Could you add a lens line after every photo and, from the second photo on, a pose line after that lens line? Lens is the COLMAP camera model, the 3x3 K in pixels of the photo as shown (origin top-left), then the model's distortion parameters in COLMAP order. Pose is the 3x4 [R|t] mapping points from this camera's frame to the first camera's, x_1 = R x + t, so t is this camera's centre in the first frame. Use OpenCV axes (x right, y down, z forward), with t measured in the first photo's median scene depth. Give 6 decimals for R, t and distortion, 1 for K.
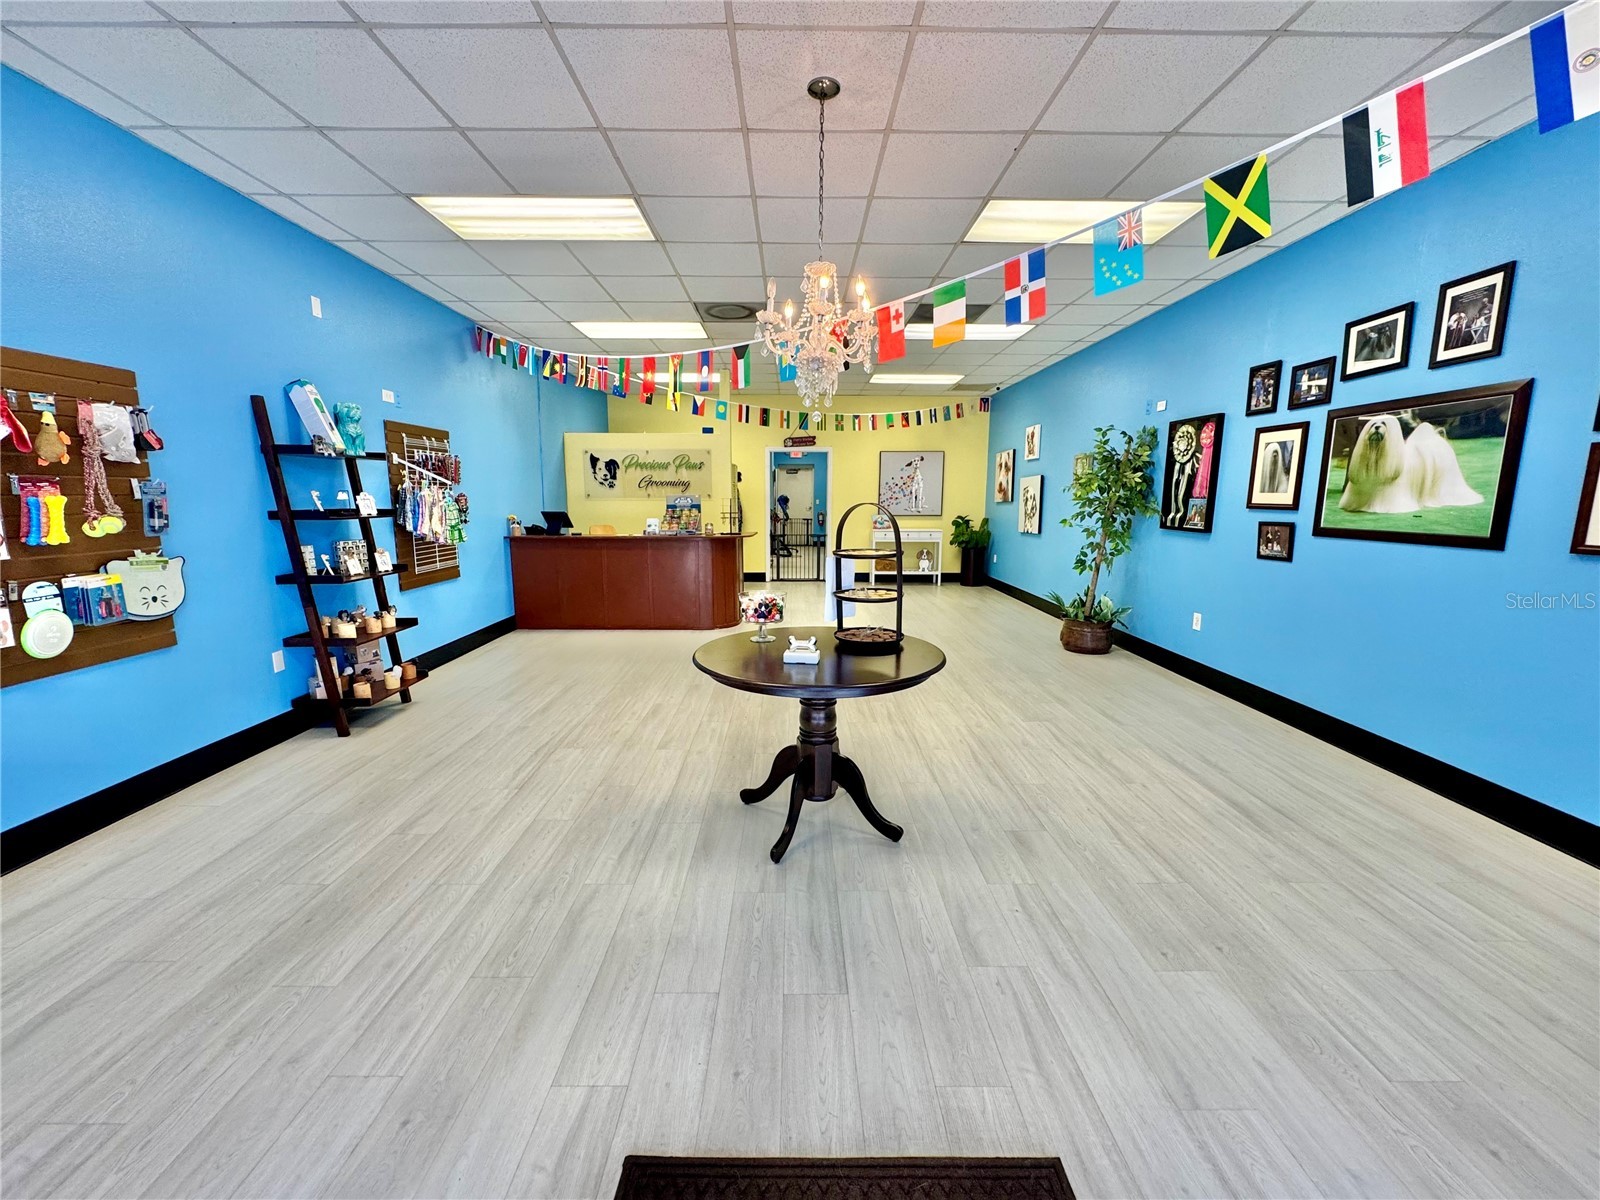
lens RADIAL K [[637.5, 0, 797.8], [0, 637.5, 597.9], [0, 0, 1]] dist [-0.002770, 0.000343]
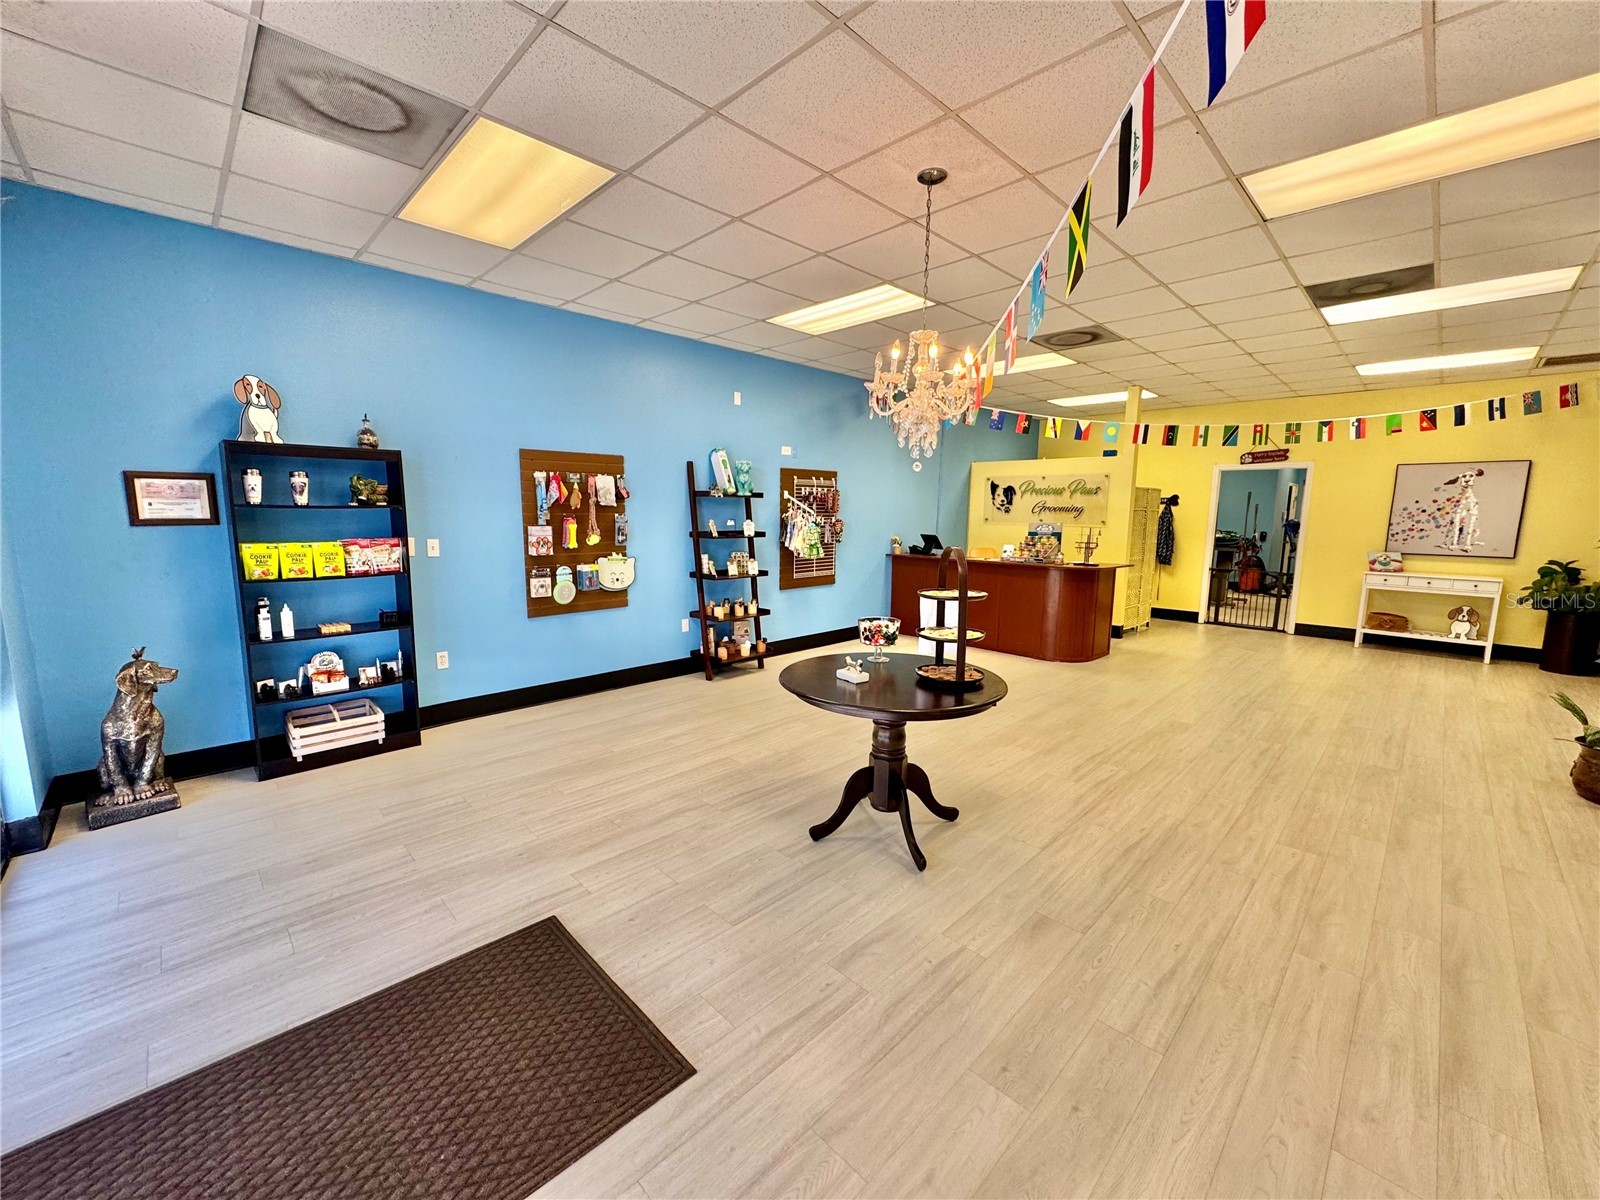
lens RADIAL K [[637.5, 0, 797.8], [0, 637.5, 597.9], [0, 0, 1]] dist [-0.002770, 0.000343]
pose [[0.697379, 0.105527, -0.708892, 0.489524], [-0.122348, 0.992111, 0.027327, -0.045026], [0.706183, 0.067674, 0.704788, 0.062724]]
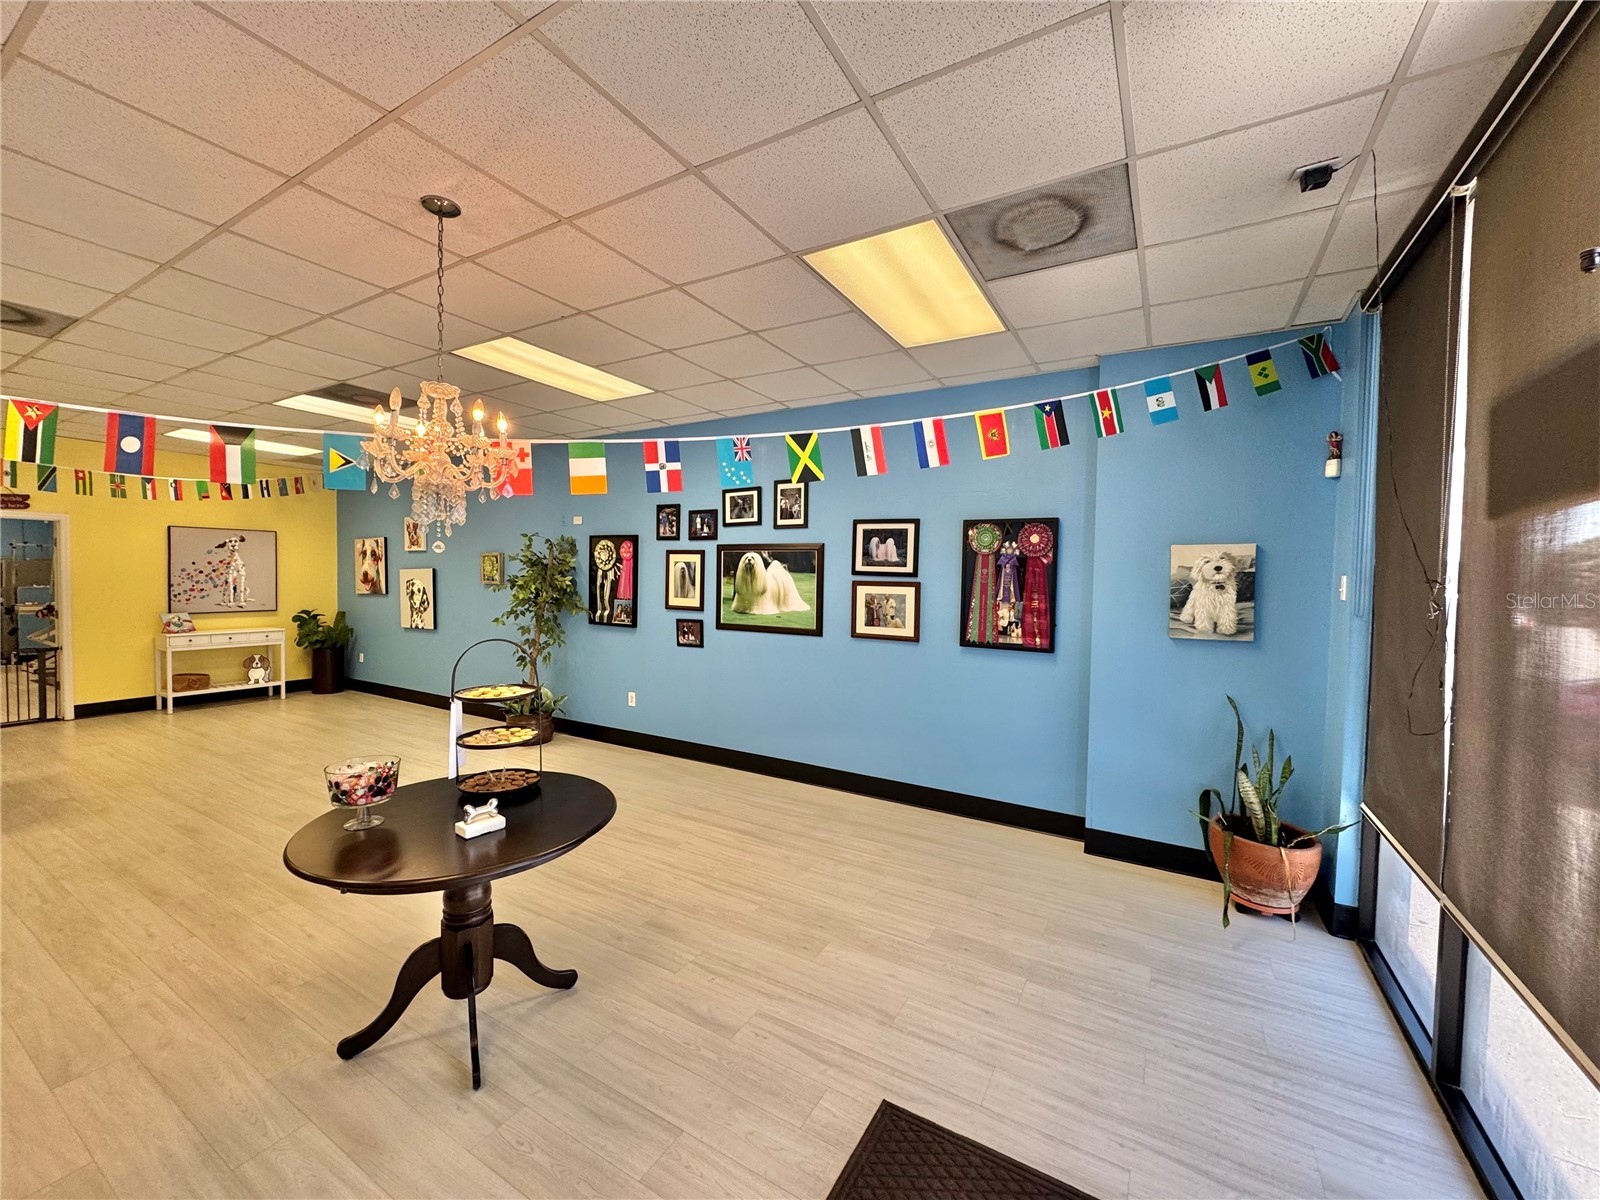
lens RADIAL K [[637.5, 0, 797.8], [0, 637.5, 597.9], [0, 0, 1]] dist [-0.002770, 0.000343]
pose [[0.514388, -0.024347, 0.857212, -0.331586], [0.121465, 0.991588, -0.044724, -0.081177], [-0.848912, 0.127127, 0.513018, 0.096184]]
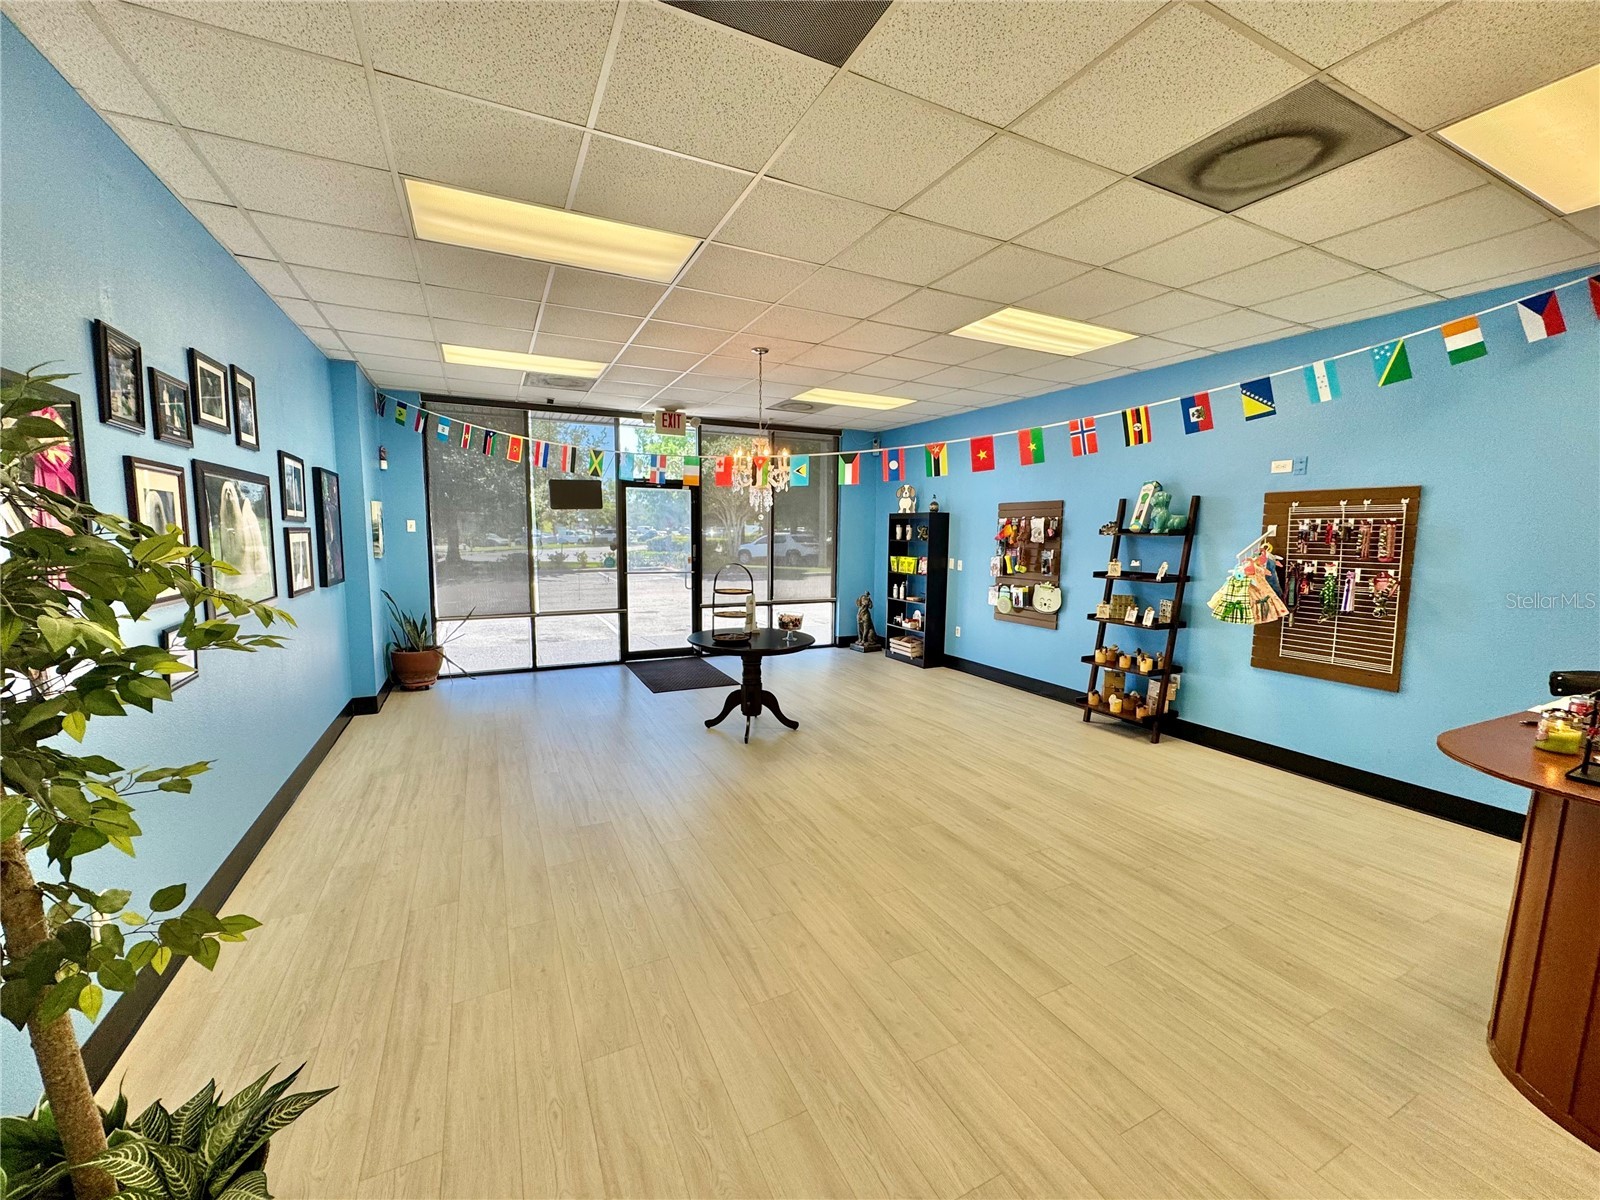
lens RADIAL K [[637.5, 0, 797.8], [0, 637.5, 597.9], [0, 0, 1]] dist [-0.002770, 0.000343]
pose [[-0.900755, 0.032678, -0.433096, 0.523972], [-0.082606, 0.966075, 0.244696, -0.365544], [0.426400, 0.256187, -0.867497, 1.909456]]
